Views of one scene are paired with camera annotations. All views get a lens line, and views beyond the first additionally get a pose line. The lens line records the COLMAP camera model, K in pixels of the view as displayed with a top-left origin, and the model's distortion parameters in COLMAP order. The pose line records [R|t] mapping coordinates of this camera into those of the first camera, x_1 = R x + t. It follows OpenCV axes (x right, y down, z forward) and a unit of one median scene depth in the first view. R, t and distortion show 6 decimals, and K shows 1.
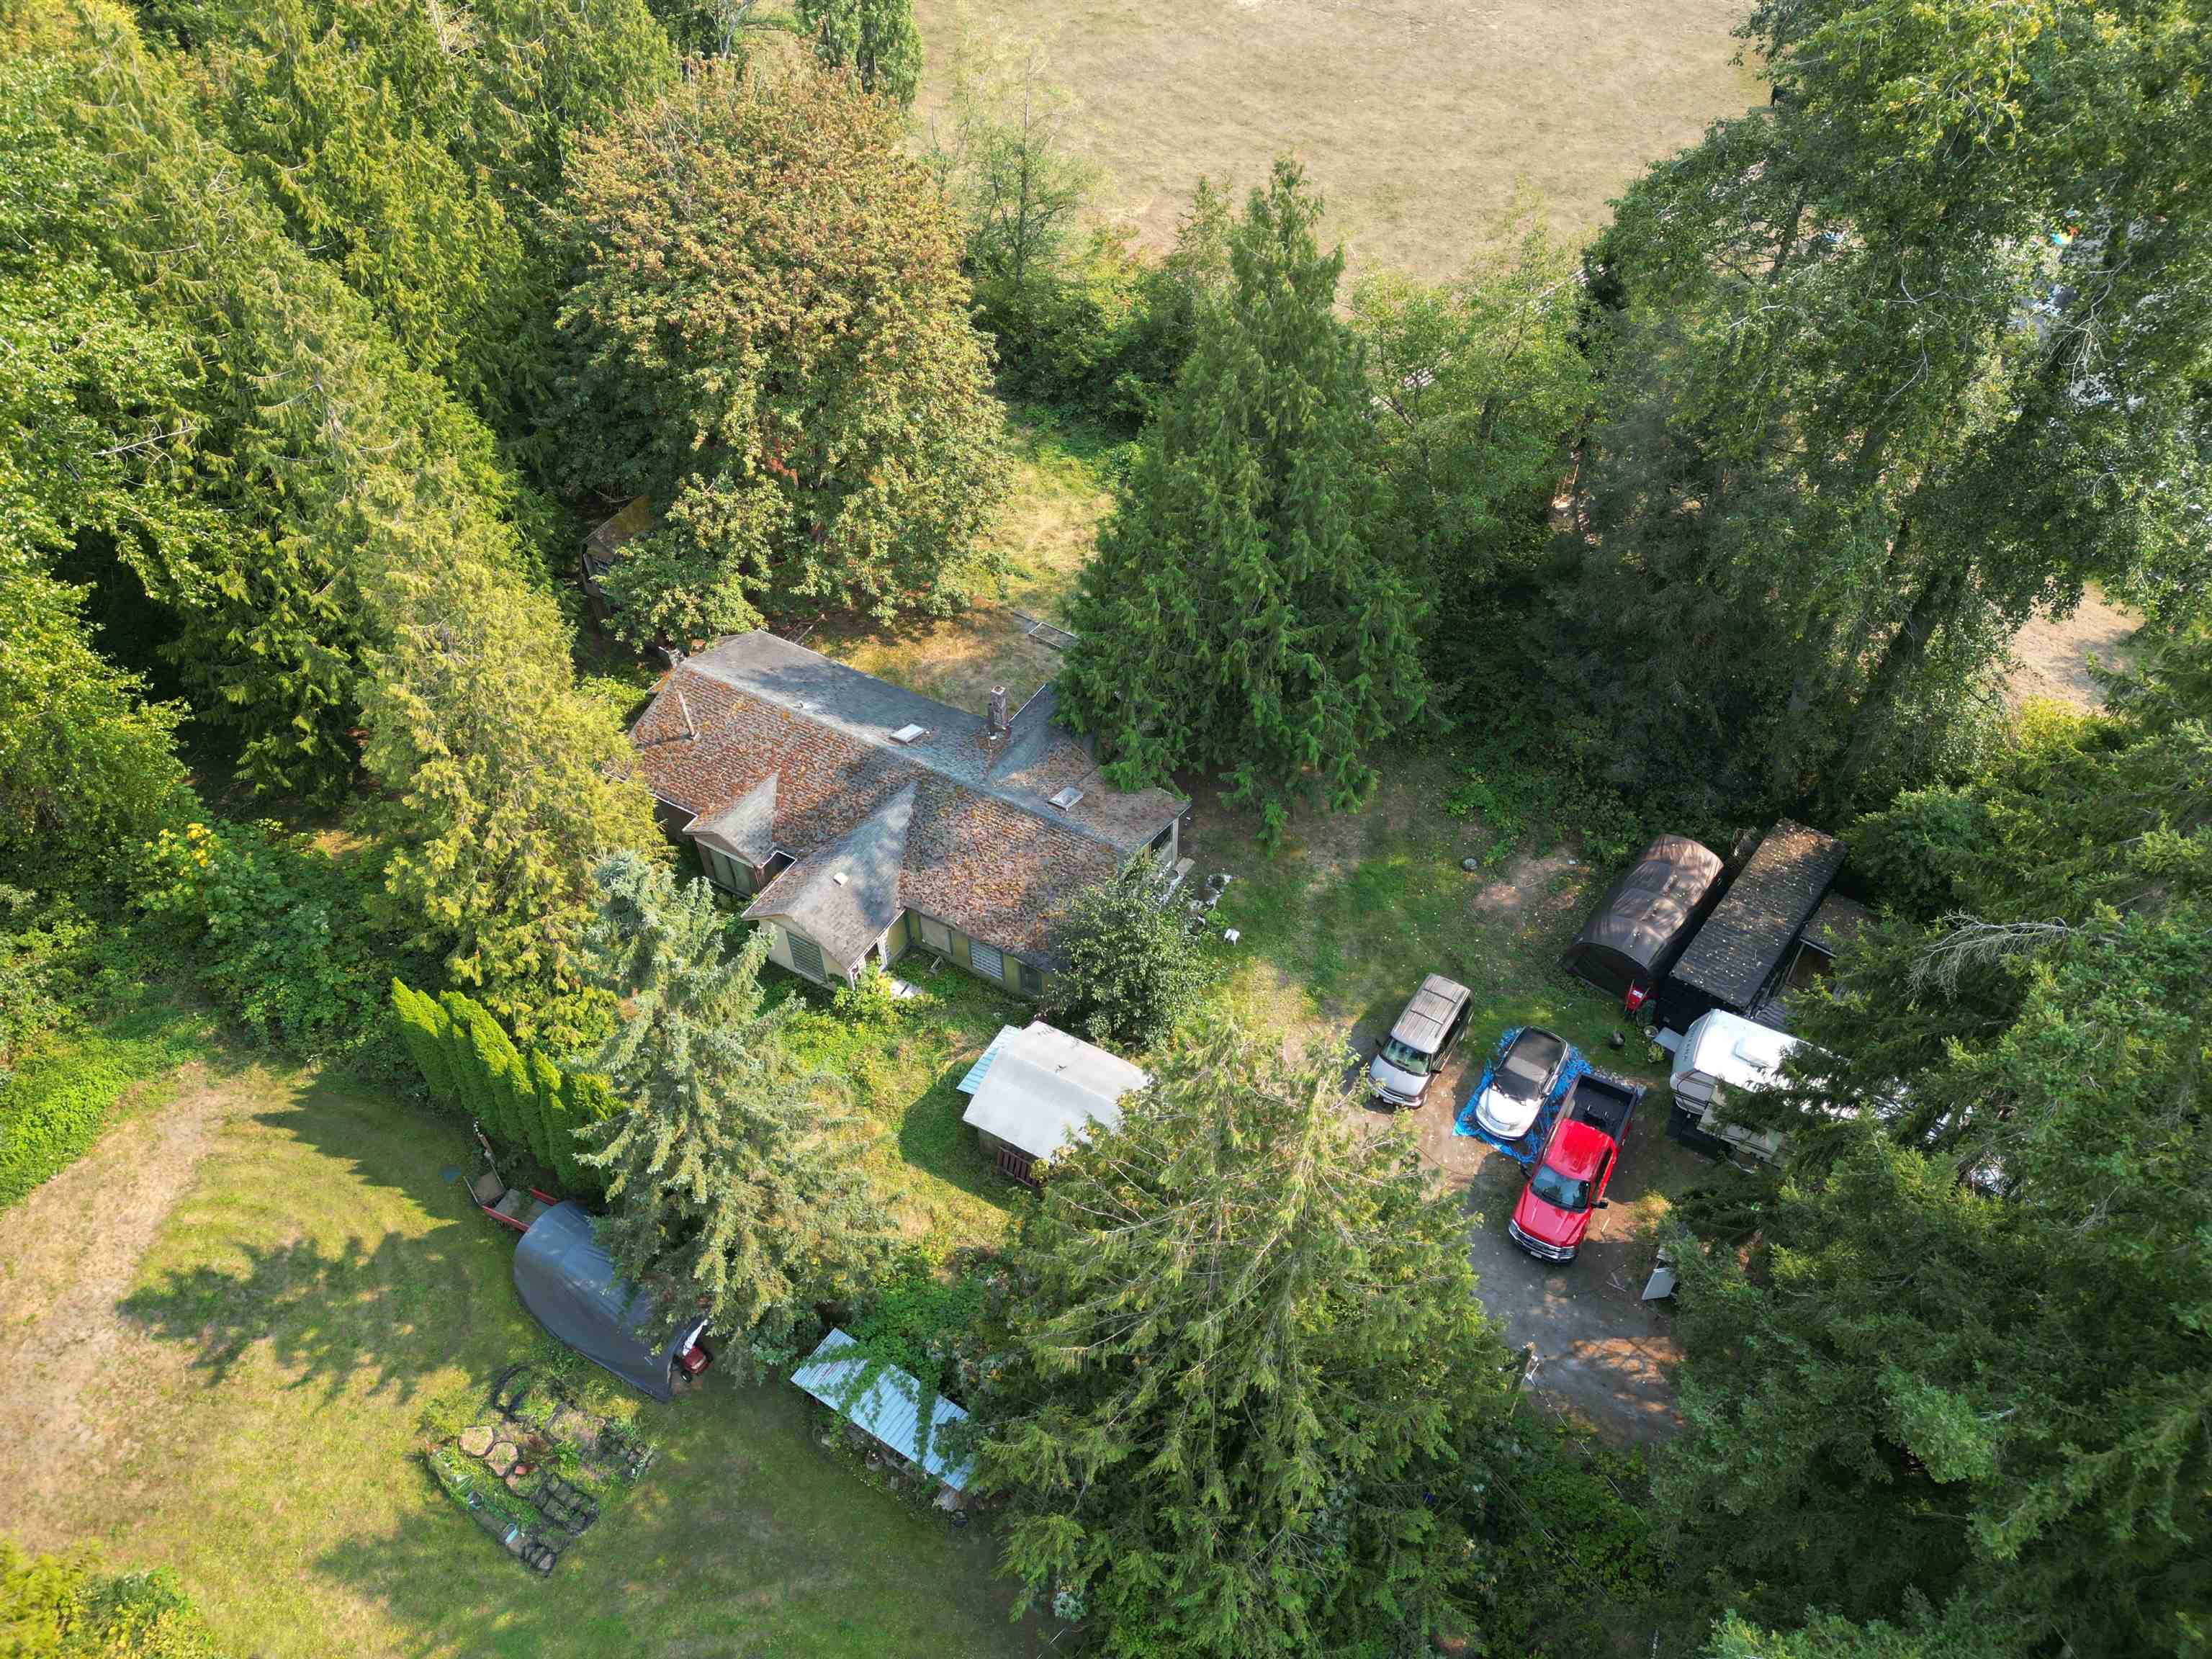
lens RADIAL K [[1523.5, 0, 1106.0], [0, 1523.5, 829.5], [0, 0, 1]] dist [0.059206, -0.062997]
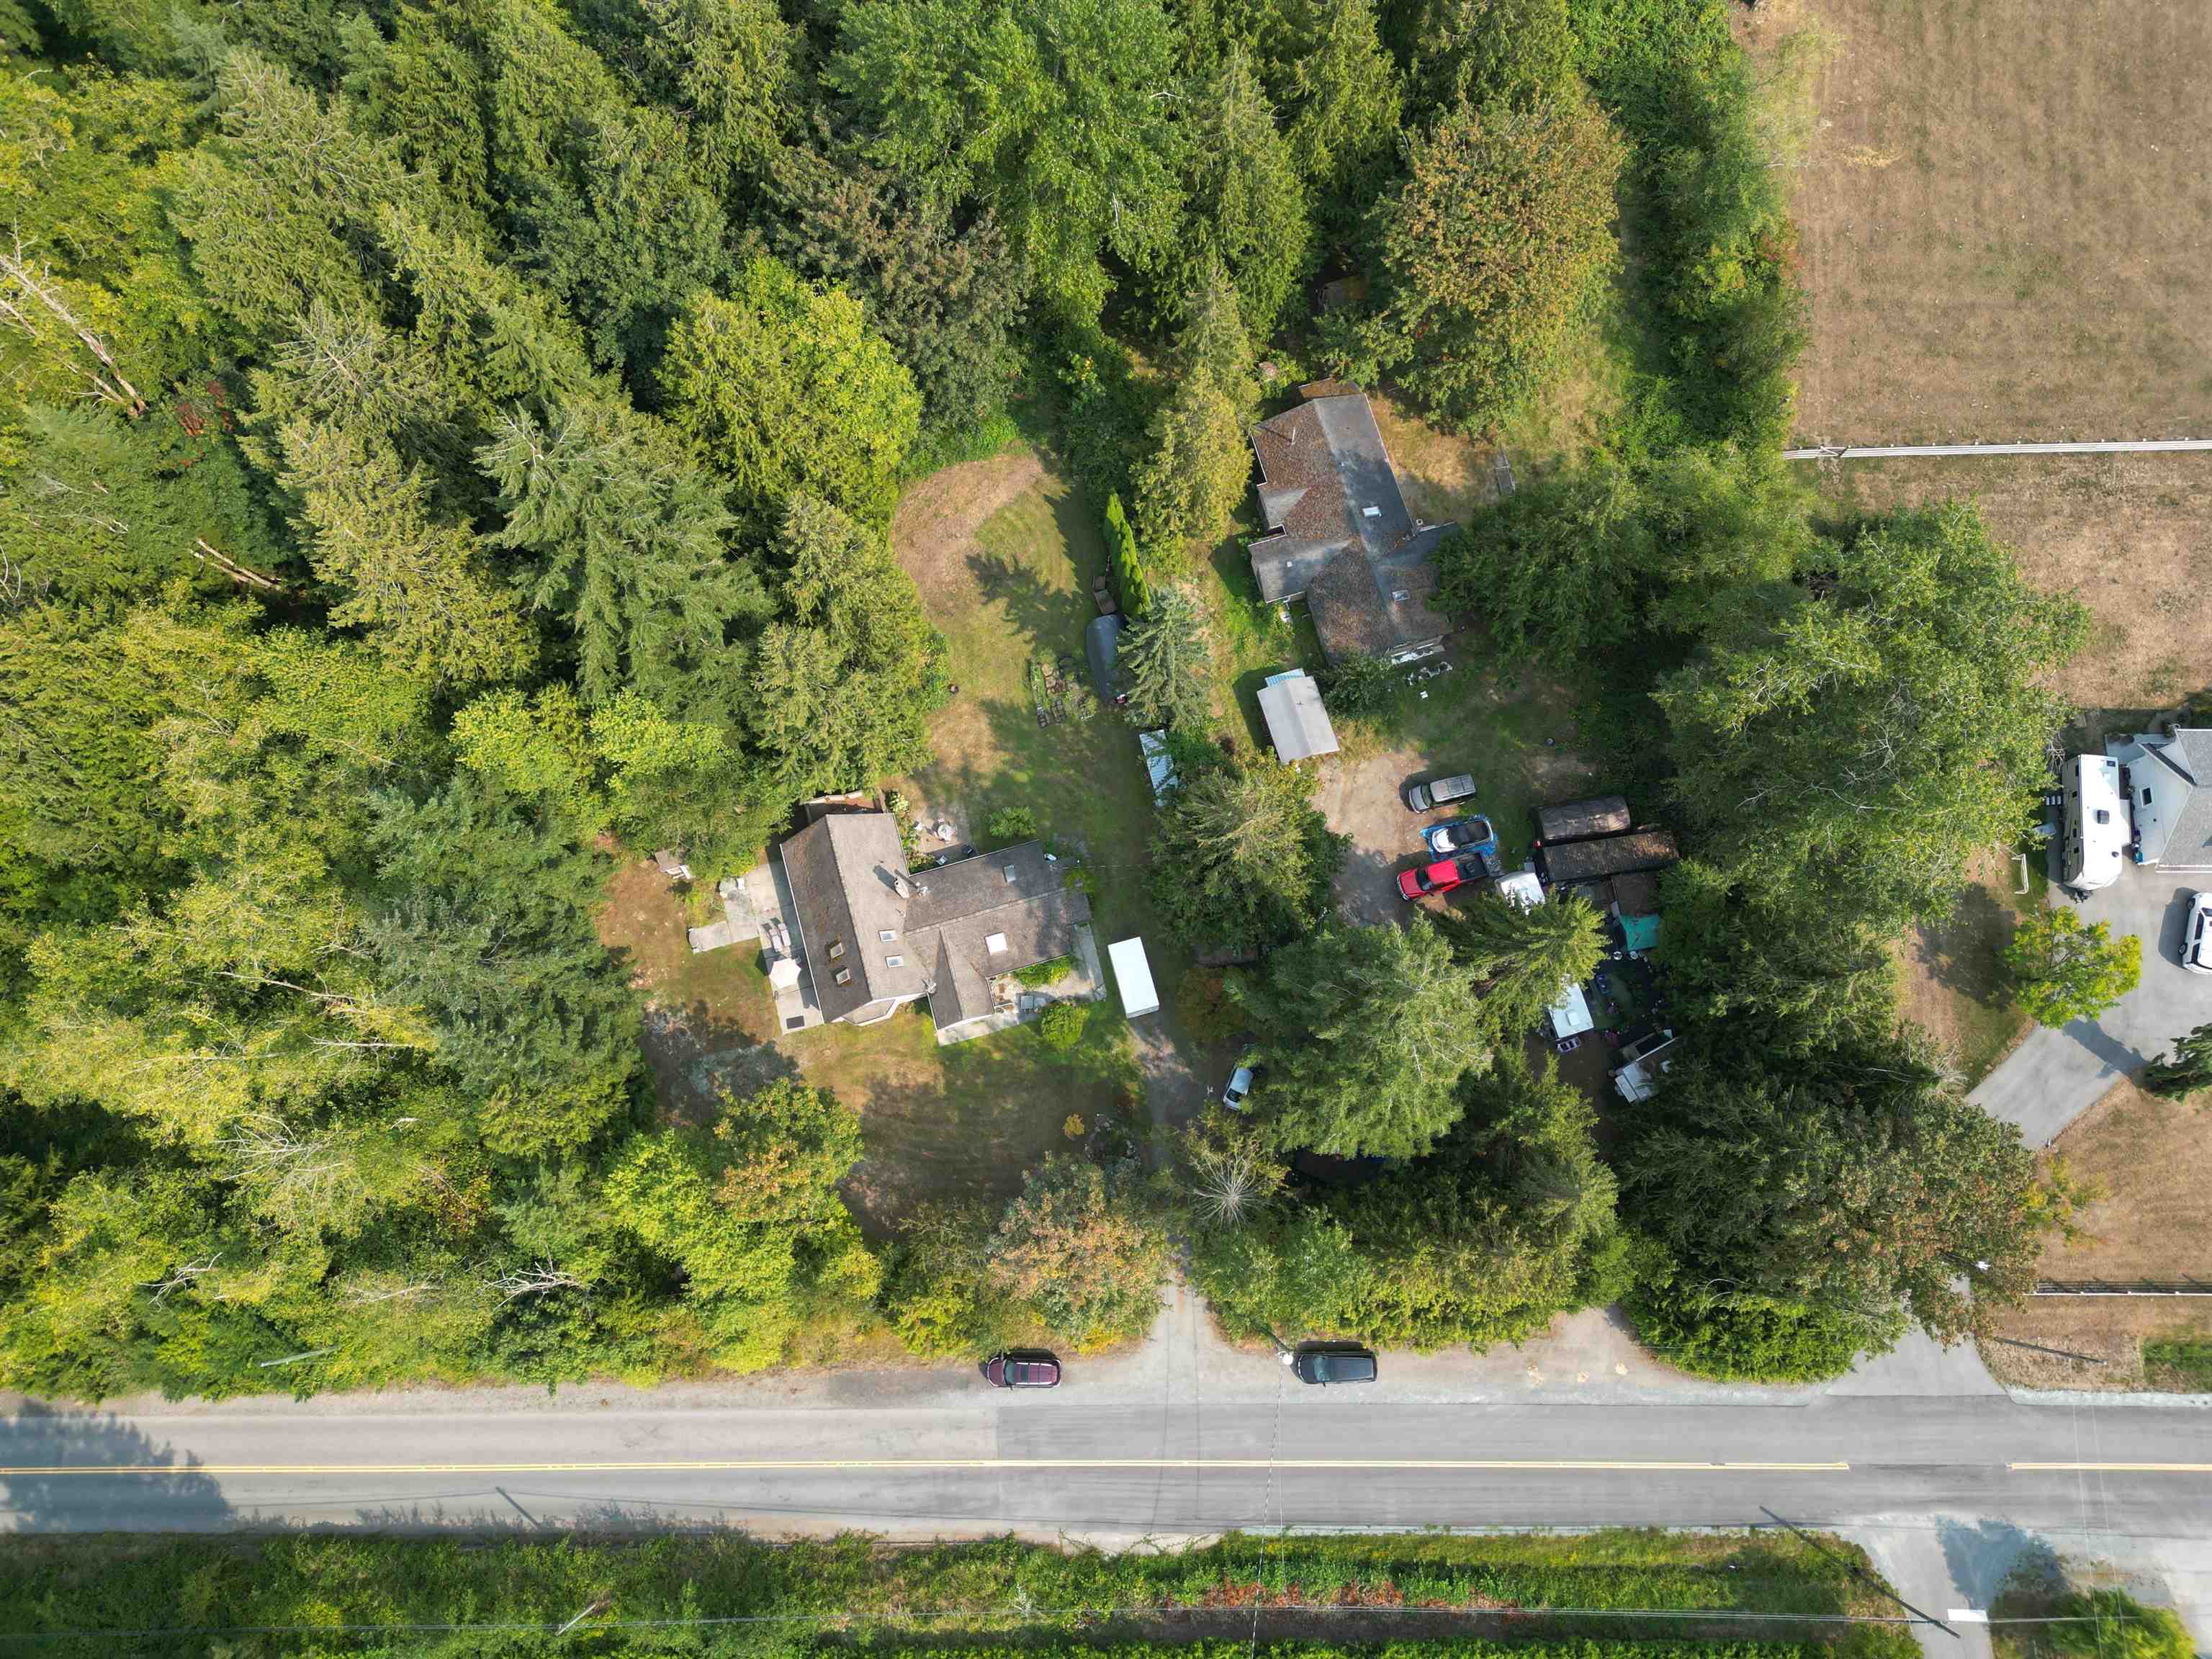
lens RADIAL K [[1497.2, 0, 1135.9], [0, 1497.2, 833.6], [0, 0, 1]] dist [0.049793, -0.061228]
pose [[0.732371, 0.664153, -0.150111, 0.250254], [-0.498846, 0.673401, 0.545603, -0.794576], [0.463449, -0.324702, 0.824490, -1.020606]]
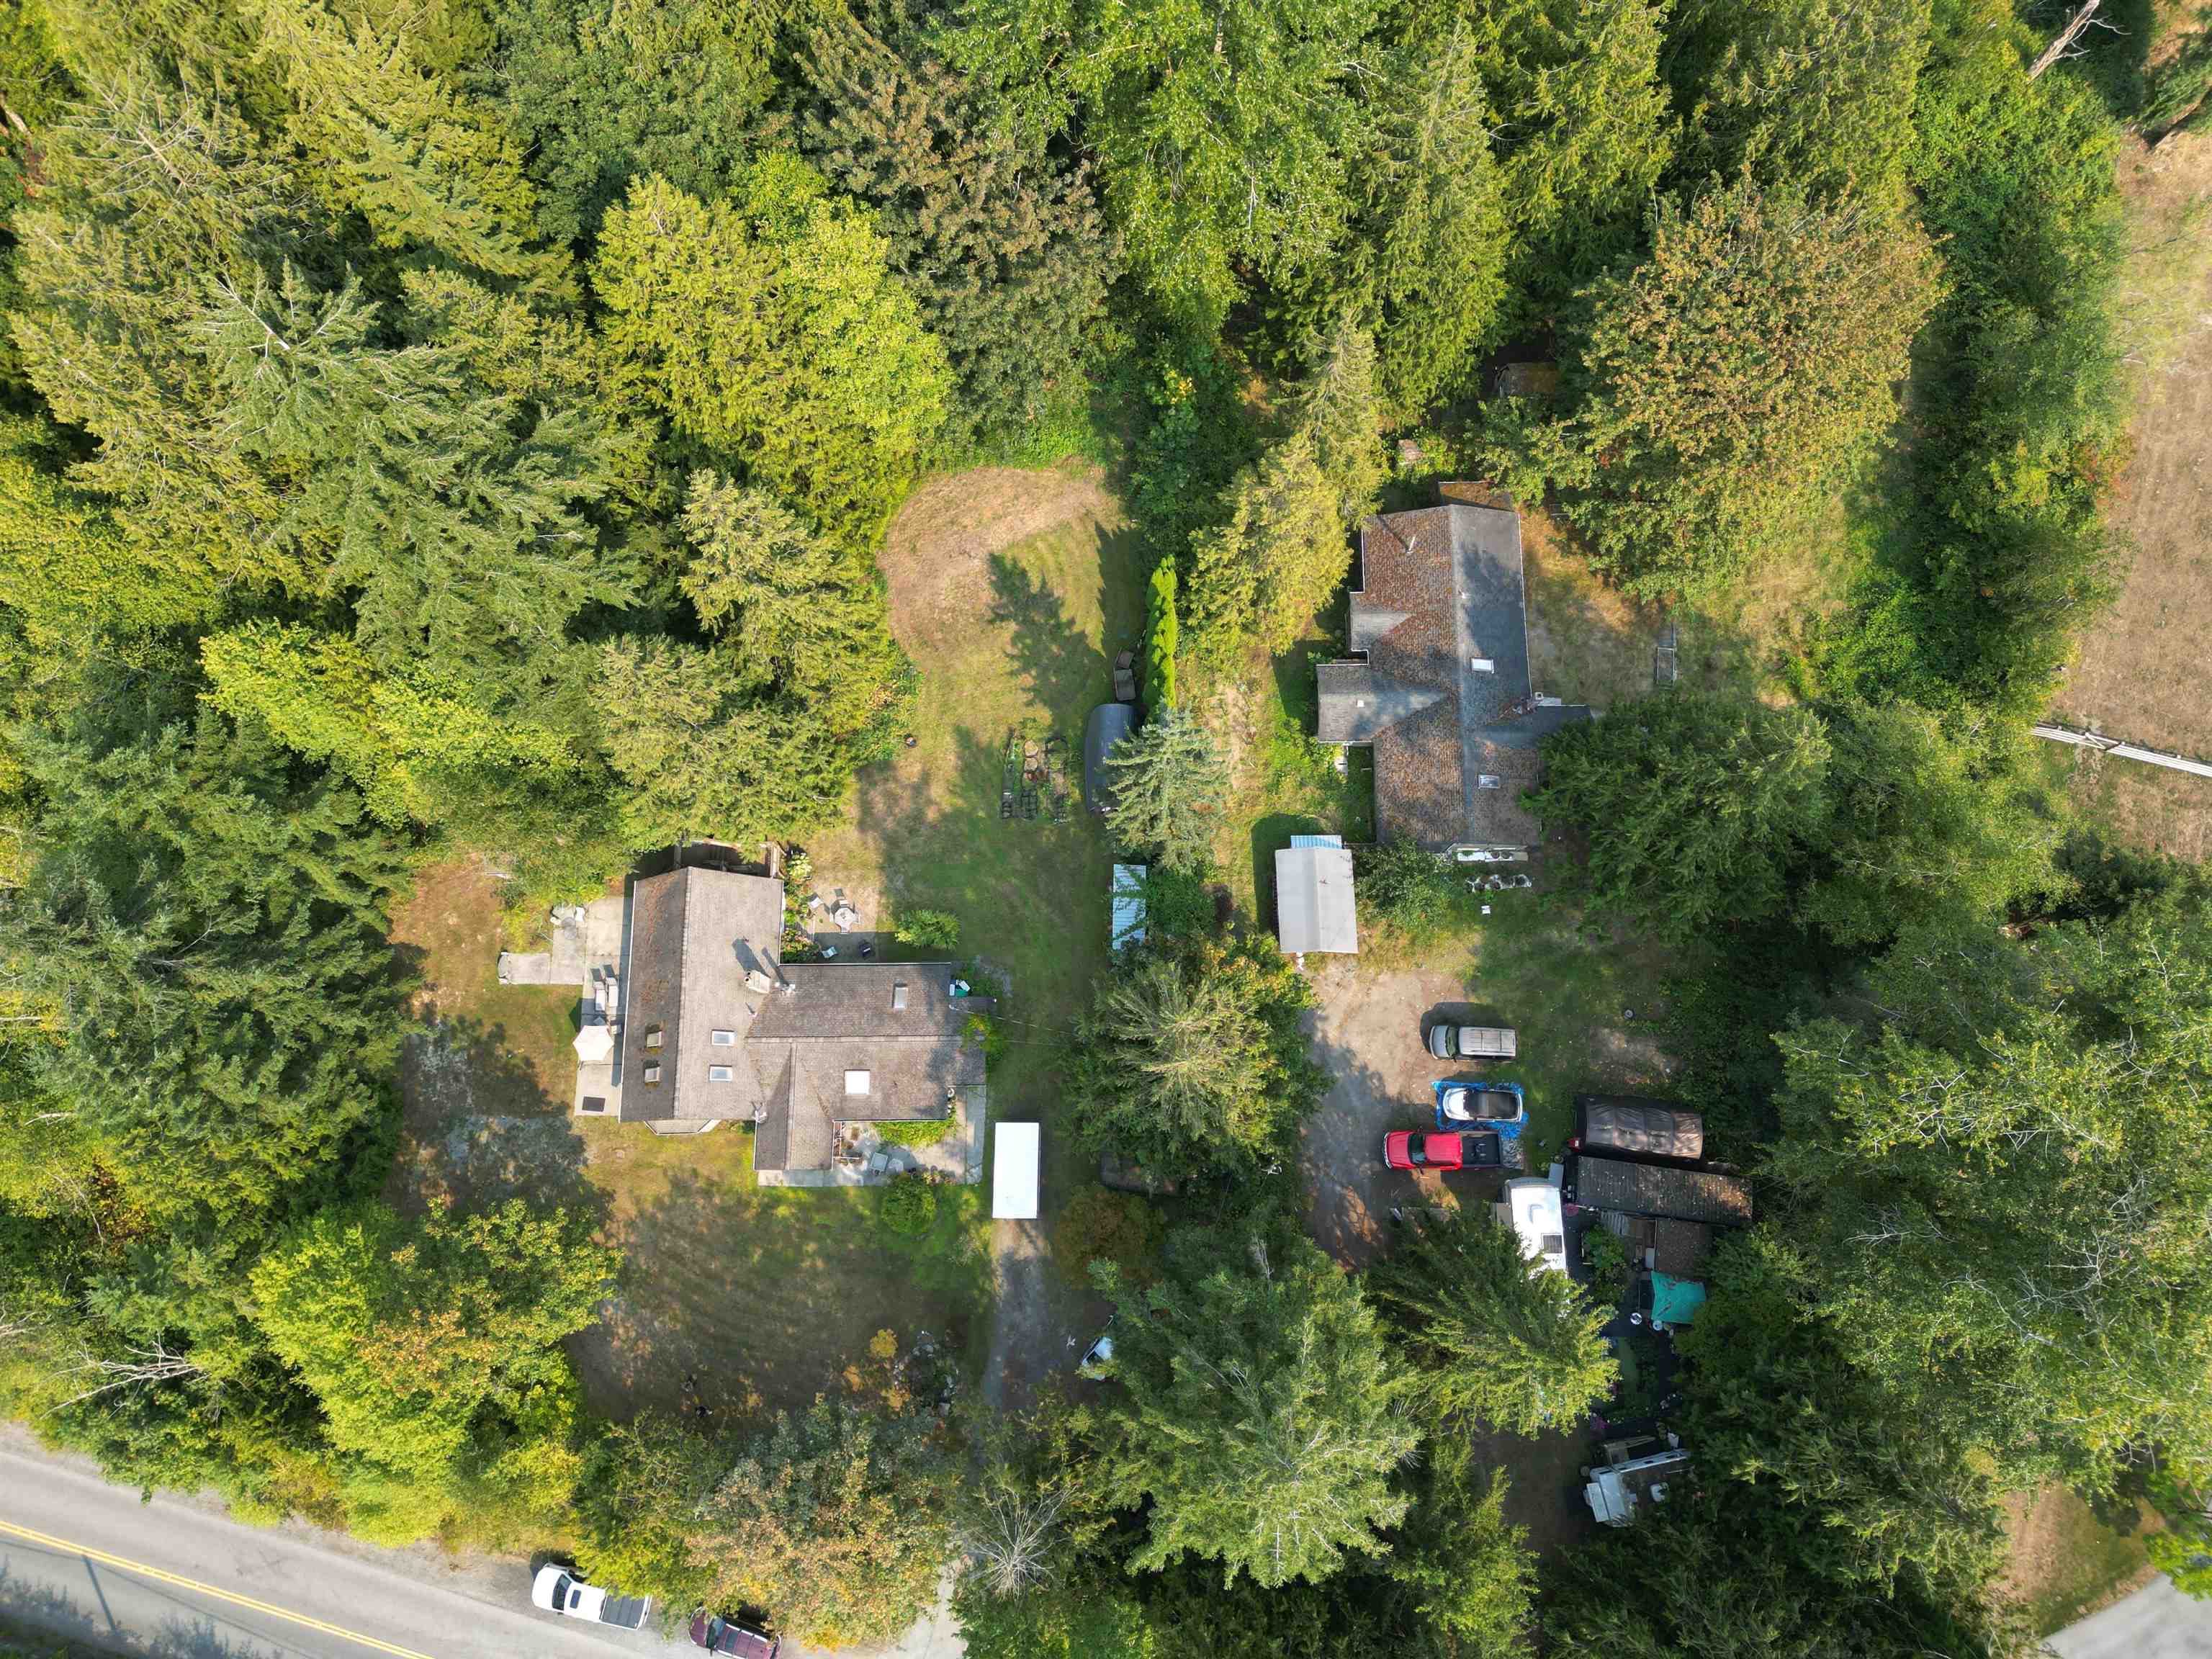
lens RADIAL K [[1497.2, 0, 1135.9], [0, 1497.2, 833.6], [0, 0, 1]] dist [0.049793, -0.061228]
pose [[0.517652, 0.837225, -0.176325, 0.114046], [-0.624291, 0.510525, 0.591291, -0.745530], [0.585062, -0.196005, 0.786946, -0.492317]]
